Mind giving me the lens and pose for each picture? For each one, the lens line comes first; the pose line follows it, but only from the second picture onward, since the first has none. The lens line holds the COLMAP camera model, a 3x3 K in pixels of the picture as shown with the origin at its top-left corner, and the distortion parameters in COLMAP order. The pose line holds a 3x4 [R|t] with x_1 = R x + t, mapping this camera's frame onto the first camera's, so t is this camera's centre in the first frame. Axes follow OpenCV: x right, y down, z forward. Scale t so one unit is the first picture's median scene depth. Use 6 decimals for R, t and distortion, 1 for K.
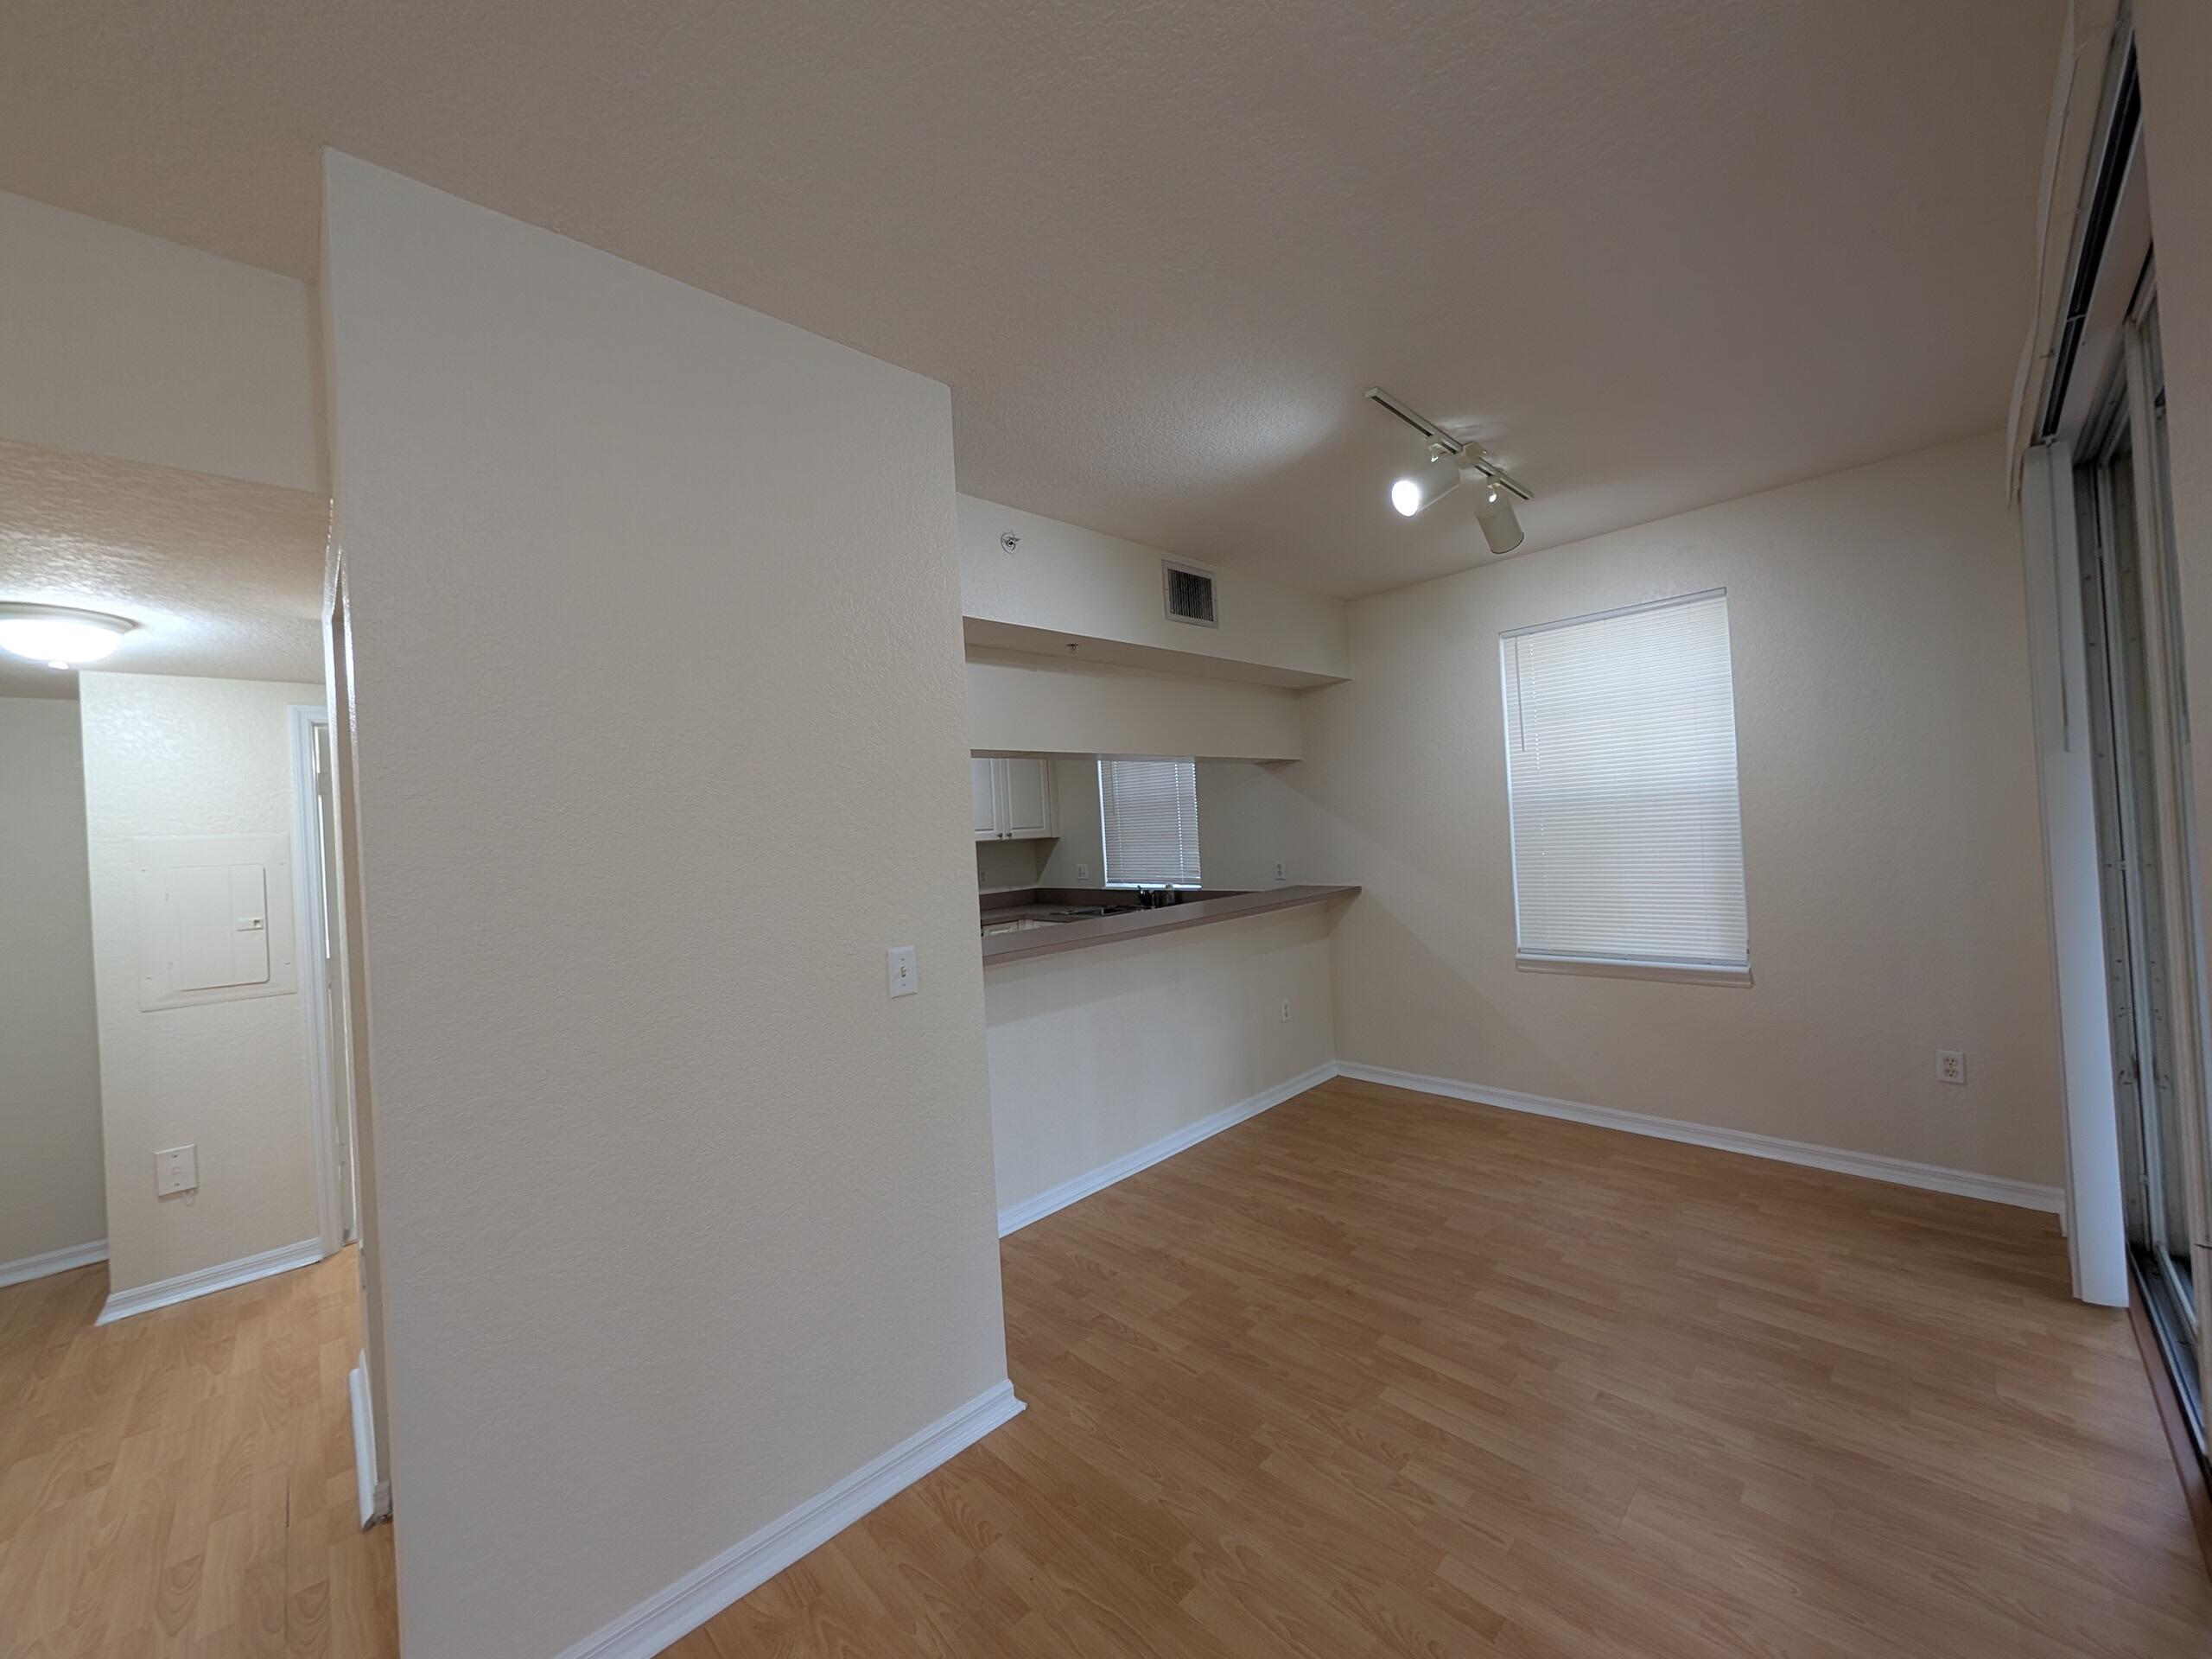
lens RADIAL K [[834.8, 0, 1112.4], [0, 834.8, 826.2], [0, 0, 1]] dist [-0.000333, 0.000666]
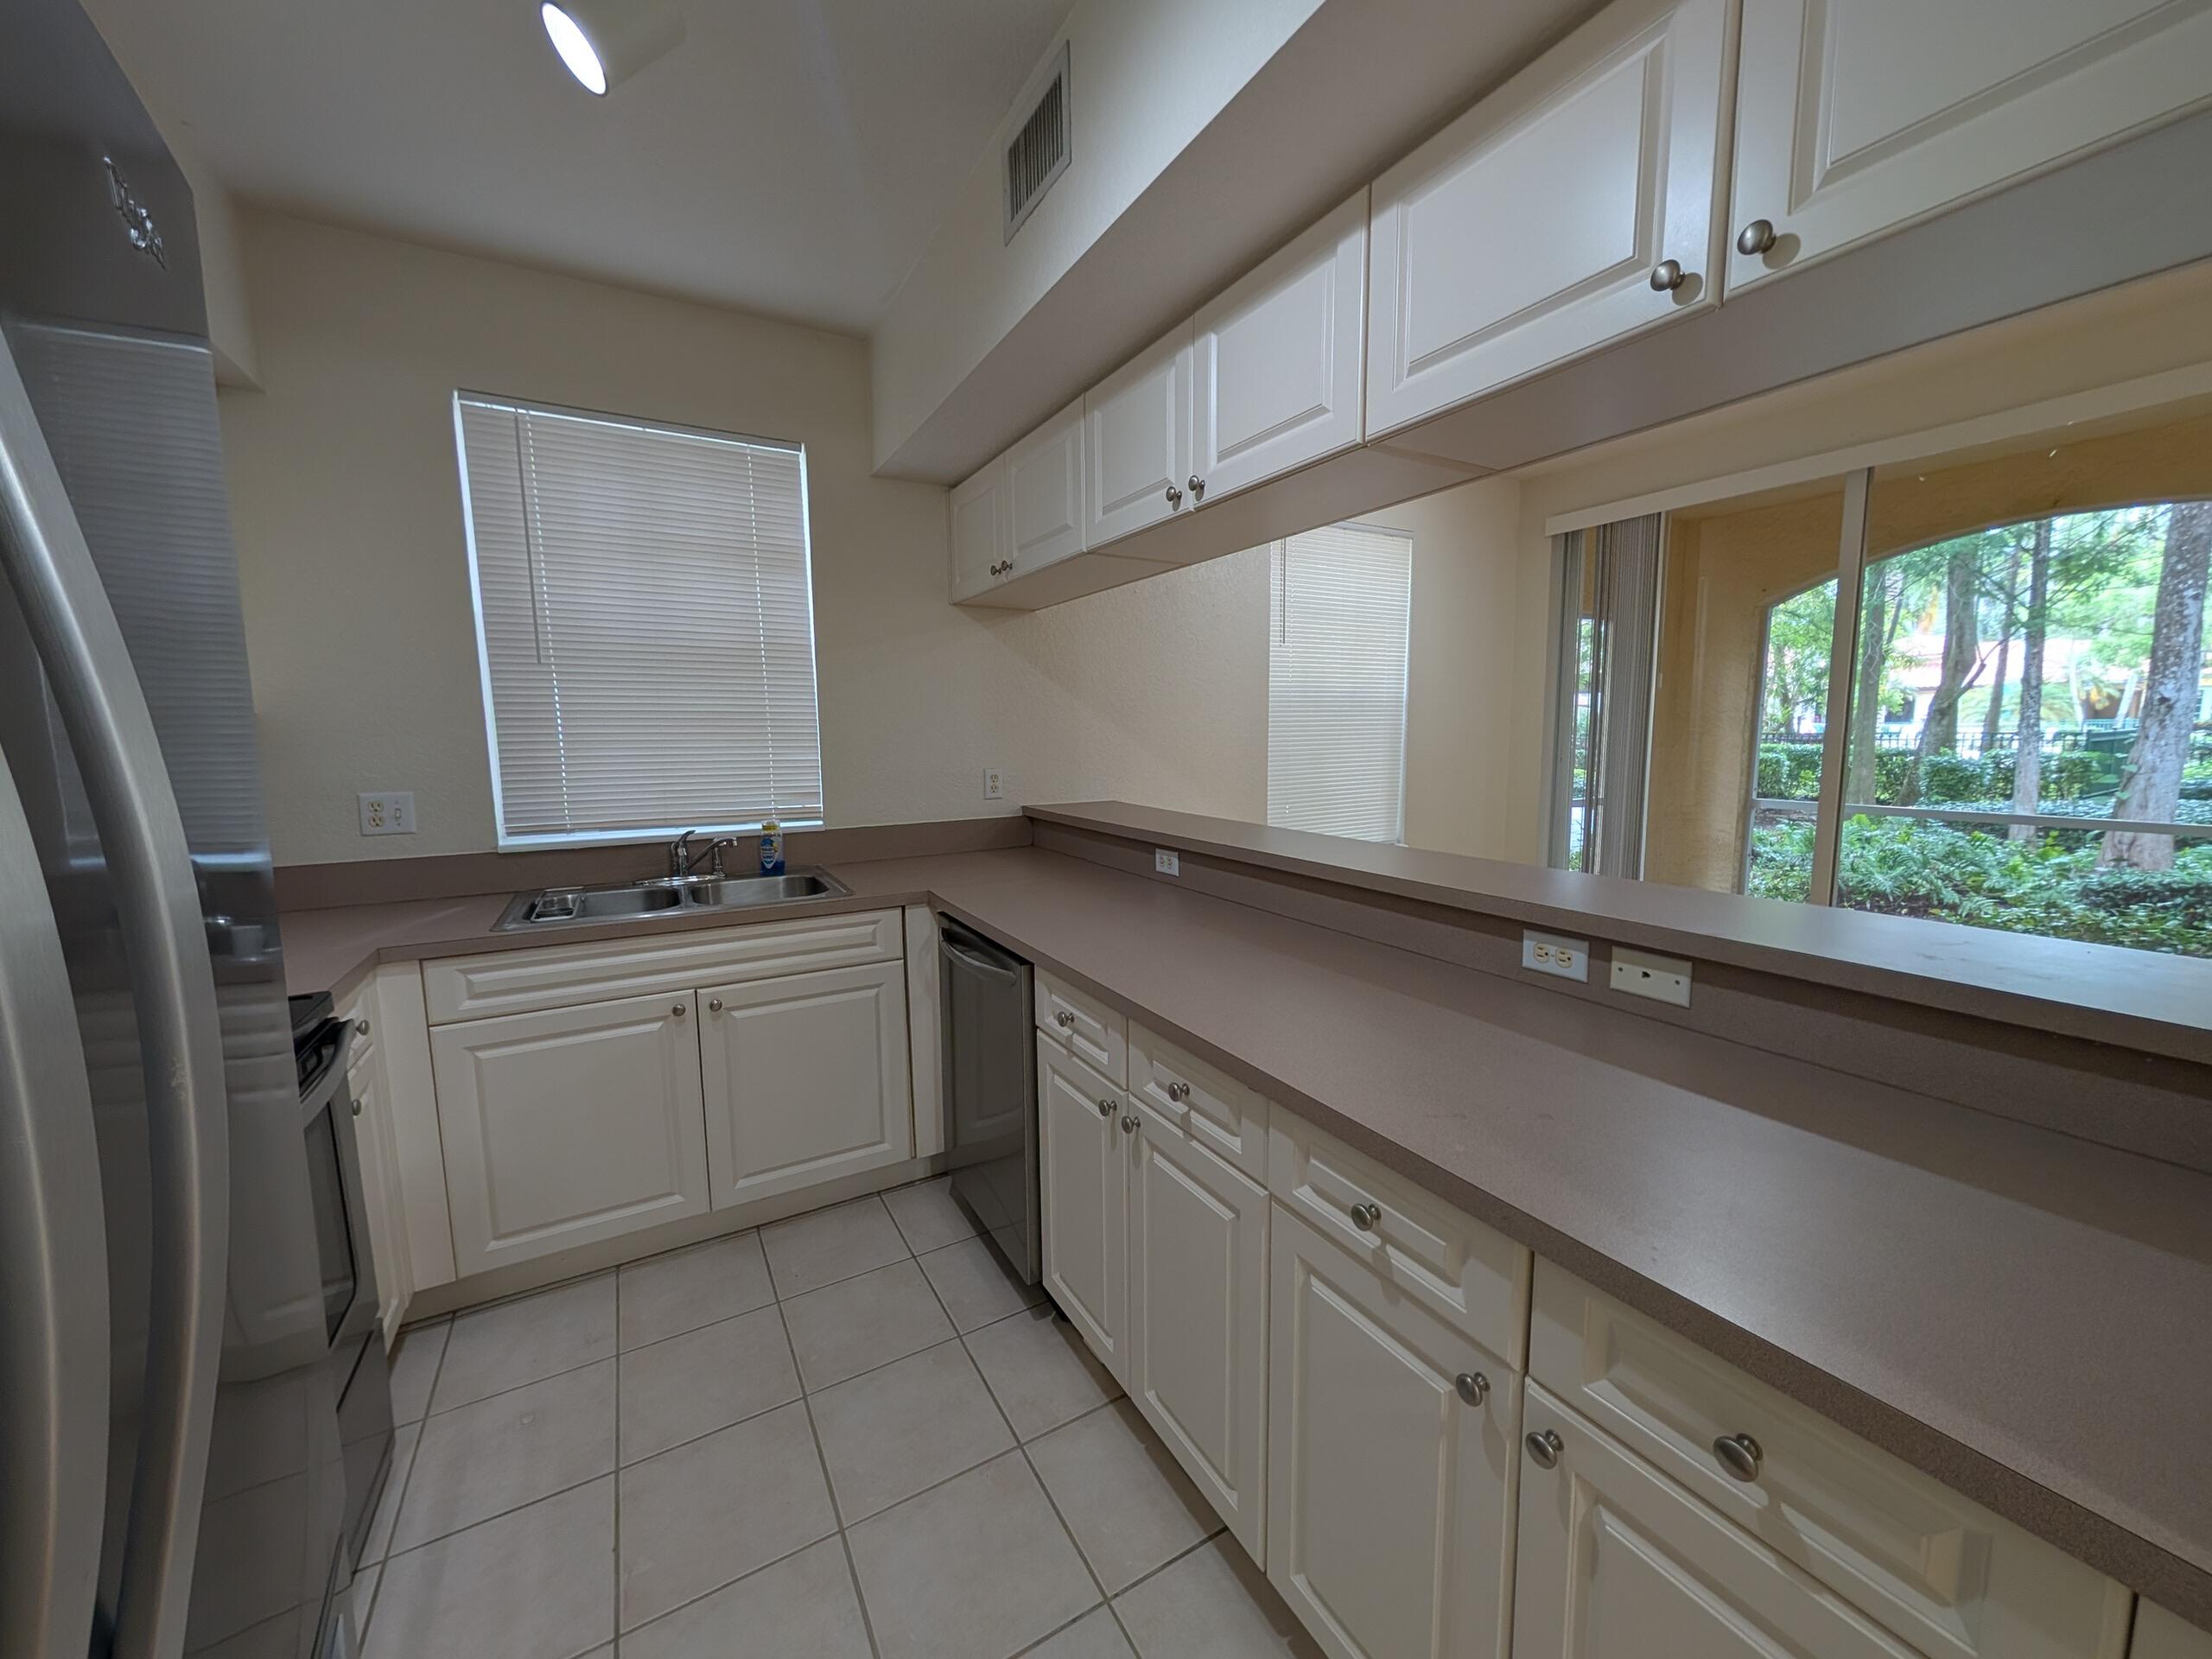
lens RADIAL K [[834.8, 0, 1112.8], [0, 834.8, 825.9], [0, 0, 1]] dist [-0.000333, 0.000666]
pose [[0.256066, -0.060223, 0.964782, -0.497717], [-0.006597, 0.997925, 0.064043, 0.056210], [-0.966637, -0.022764, 0.255137, 0.971171]]
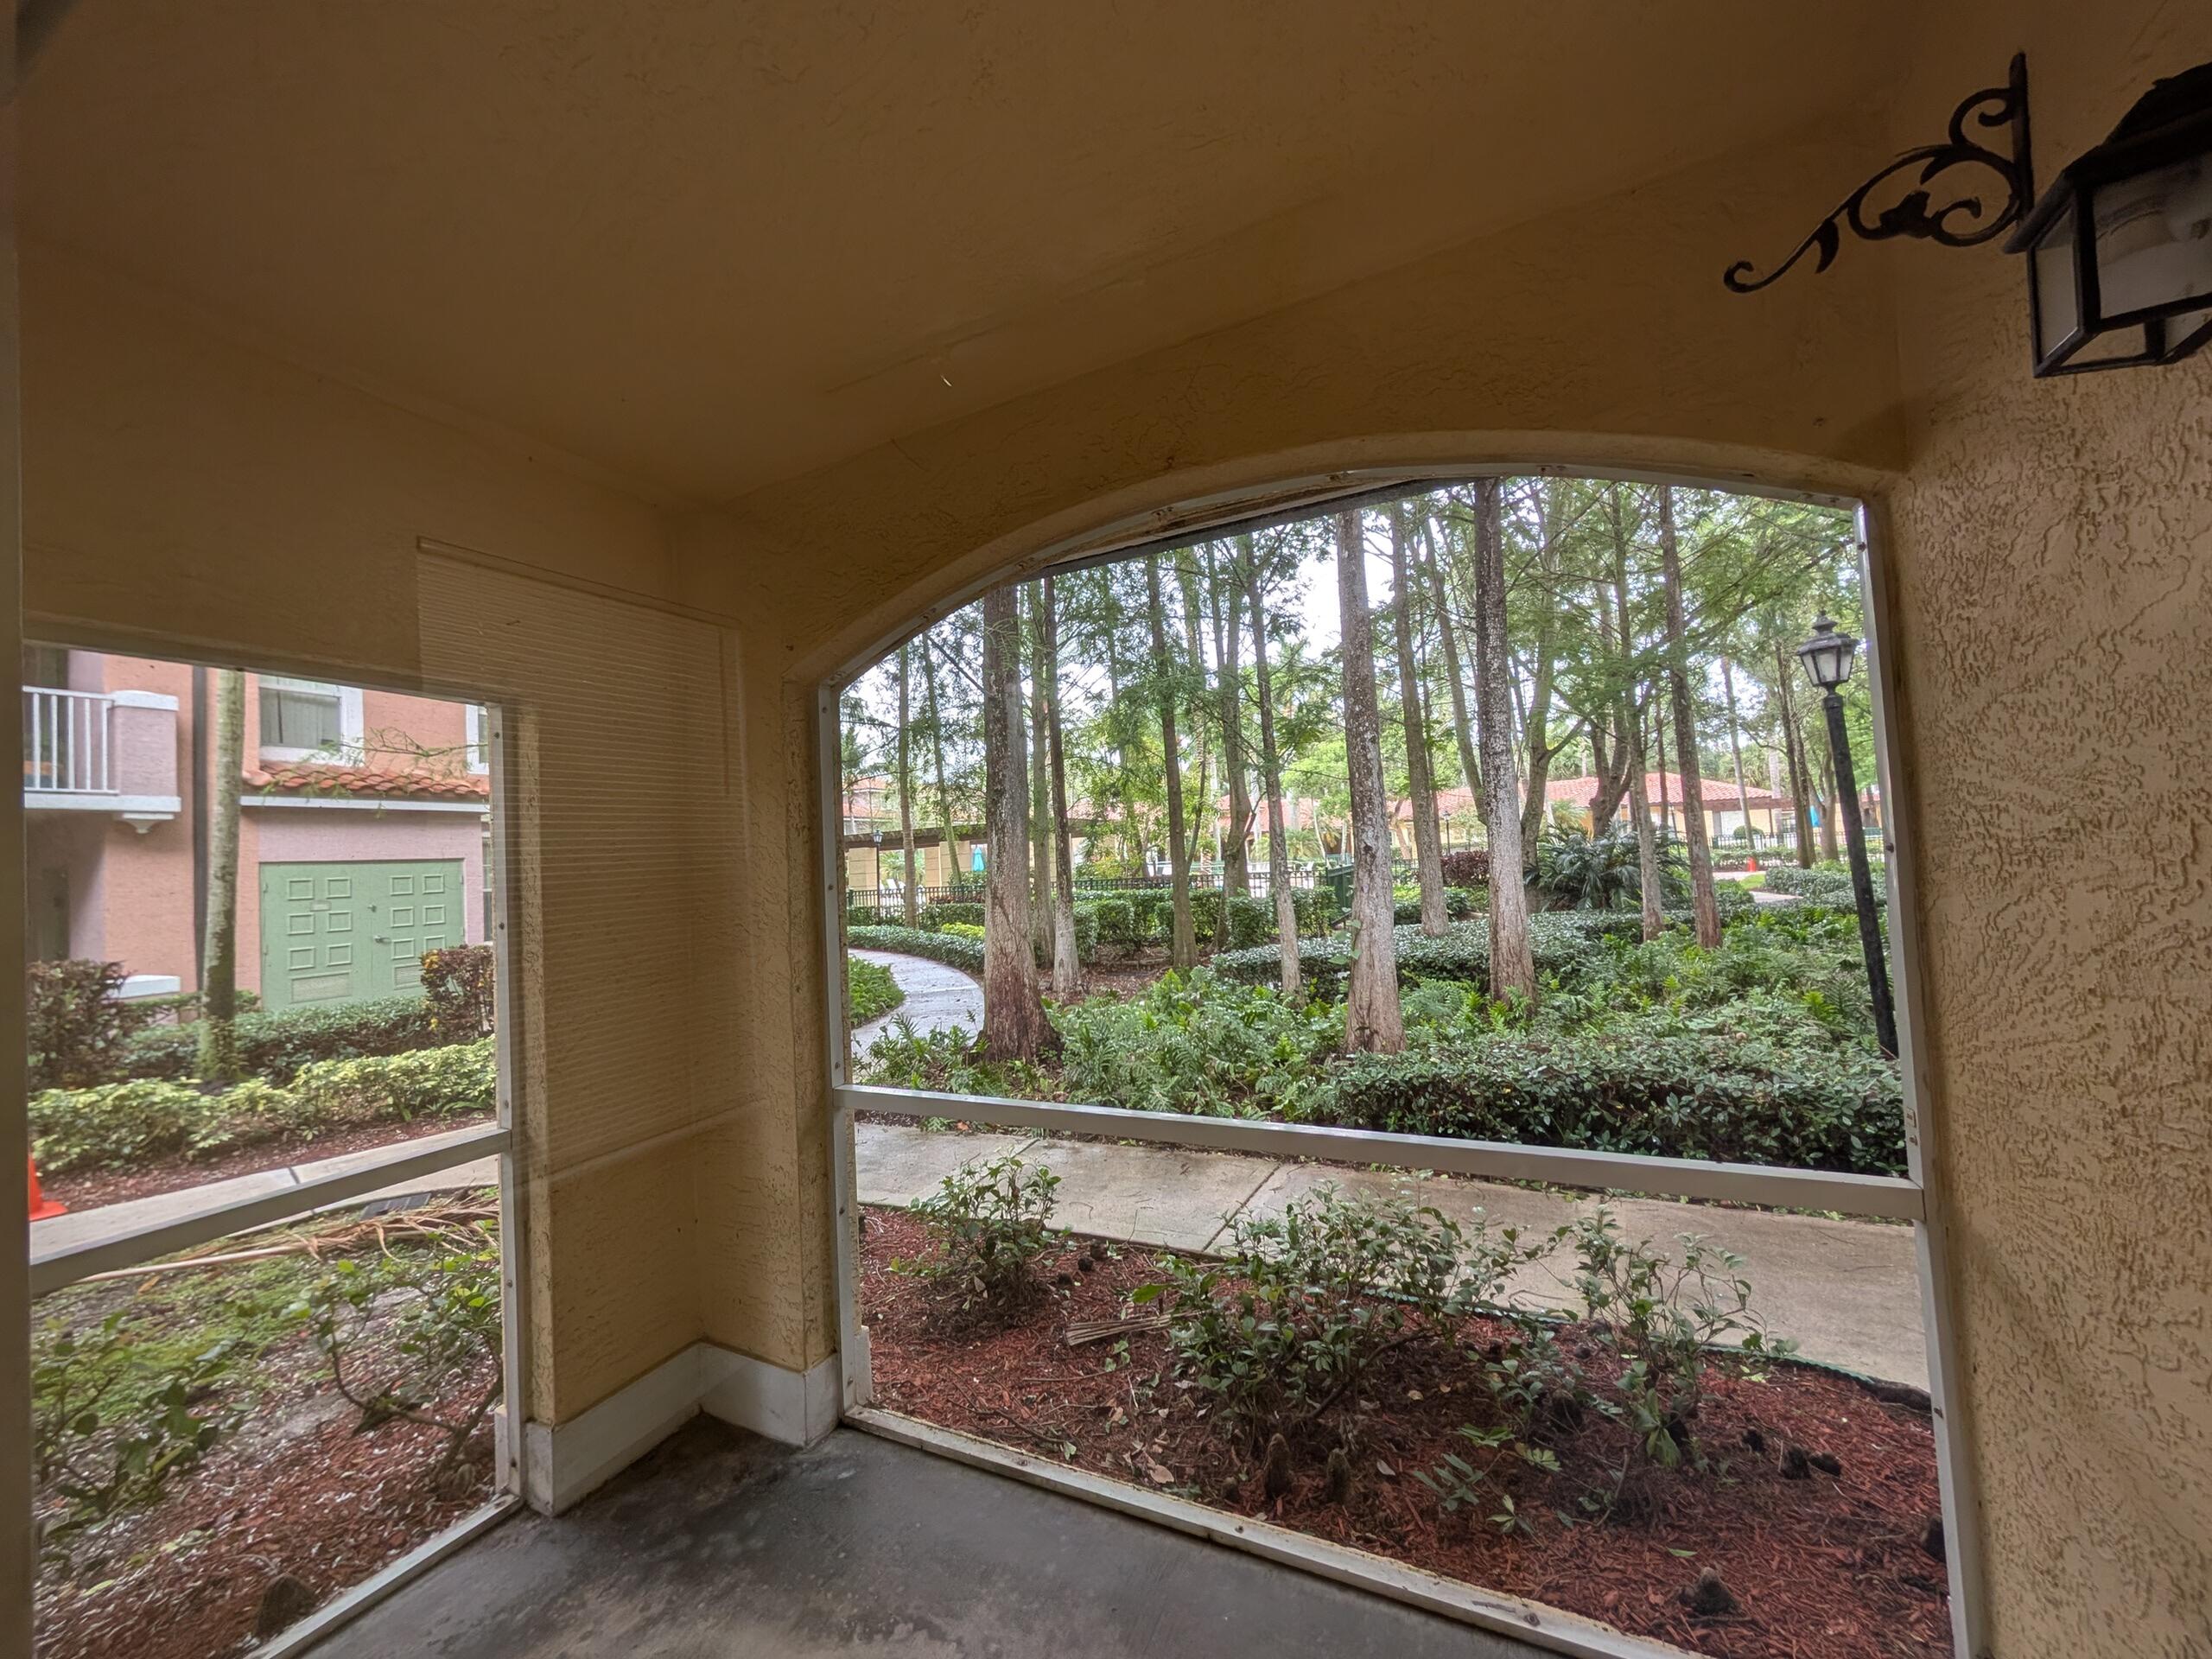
lens RADIAL K [[834.8, 0, 1099.1], [0, 834.8, 824.1], [0, 0, 1]] dist [-0.000333, 0.000666]
pose [[-0.320587, 0.116822, 0.939988, 0.400806], [0.067756, 0.992652, -0.100258, -0.029093], [-0.944793, 0.031549, -0.326147, 0.321792]]
